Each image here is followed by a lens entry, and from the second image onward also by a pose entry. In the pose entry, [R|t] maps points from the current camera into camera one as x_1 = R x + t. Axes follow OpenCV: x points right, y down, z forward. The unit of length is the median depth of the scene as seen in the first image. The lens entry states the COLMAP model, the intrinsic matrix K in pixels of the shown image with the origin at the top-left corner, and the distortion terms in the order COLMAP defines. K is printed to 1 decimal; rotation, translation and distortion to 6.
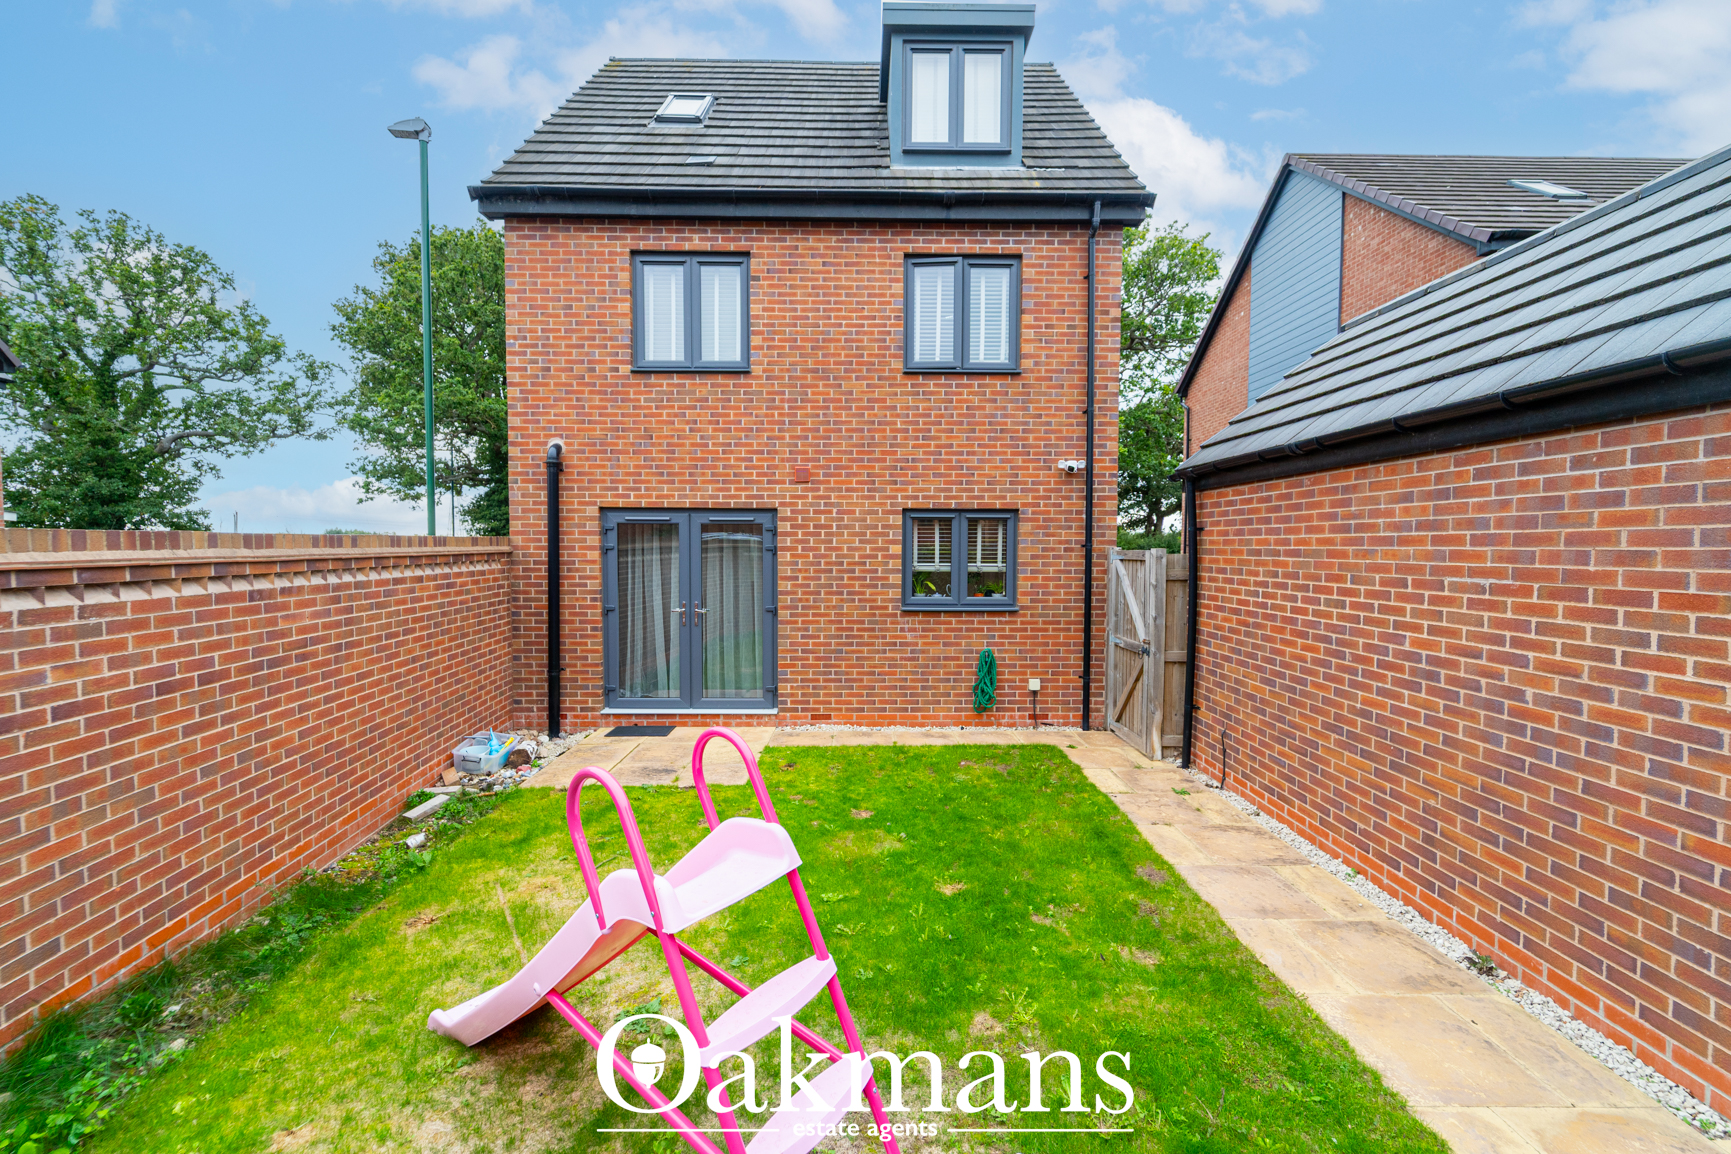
lens RADIAL K [[713.8, 0, 868.1], [0, 713.8, 576.4], [0, 0, 1]] dist [-0.002250, -0.001105]
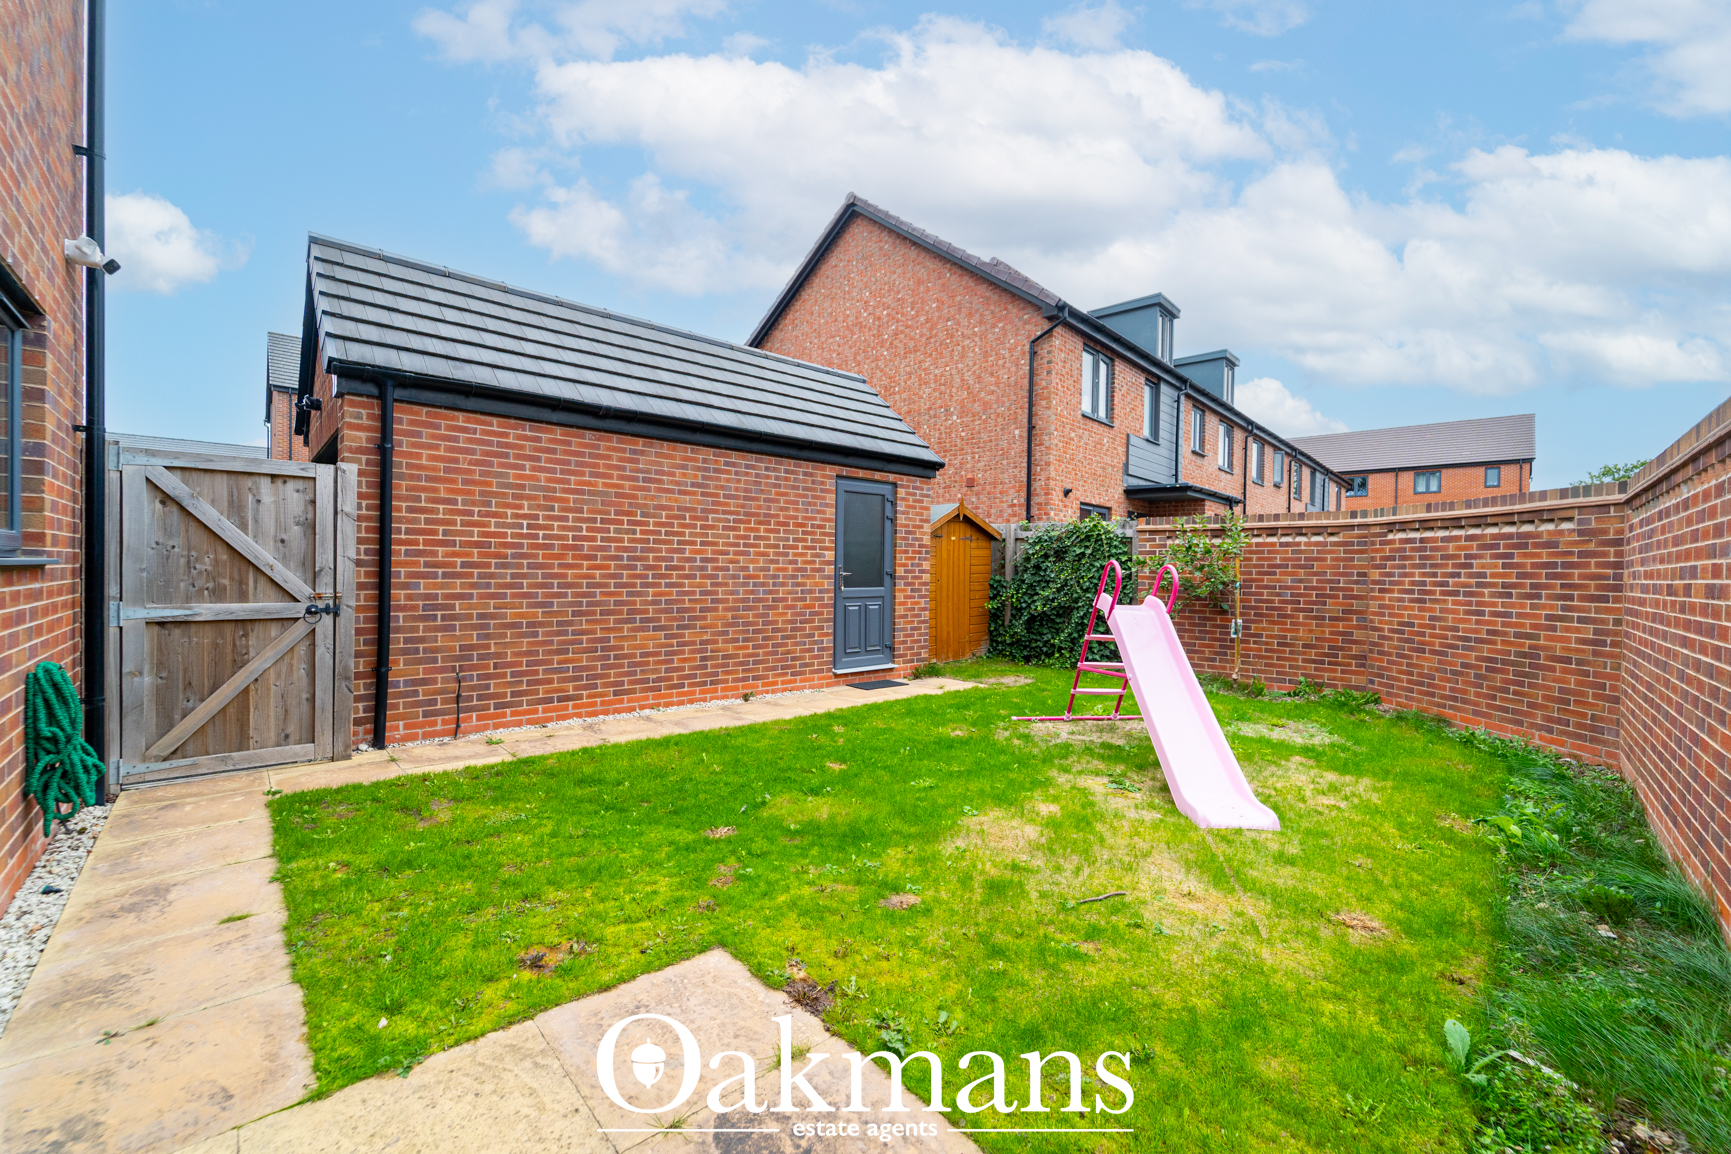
lens RADIAL K [[713.8, 0, 868.1], [0, 713.8, 576.4], [0, 0, 1]] dist [-0.002250, -0.001105]
pose [[-0.666566, -0.021852, 0.745126, -0.808551], [0.013020, 0.999077, 0.040946, 0.086058], [-0.745332, 0.036995, -0.665666, 1.805599]]
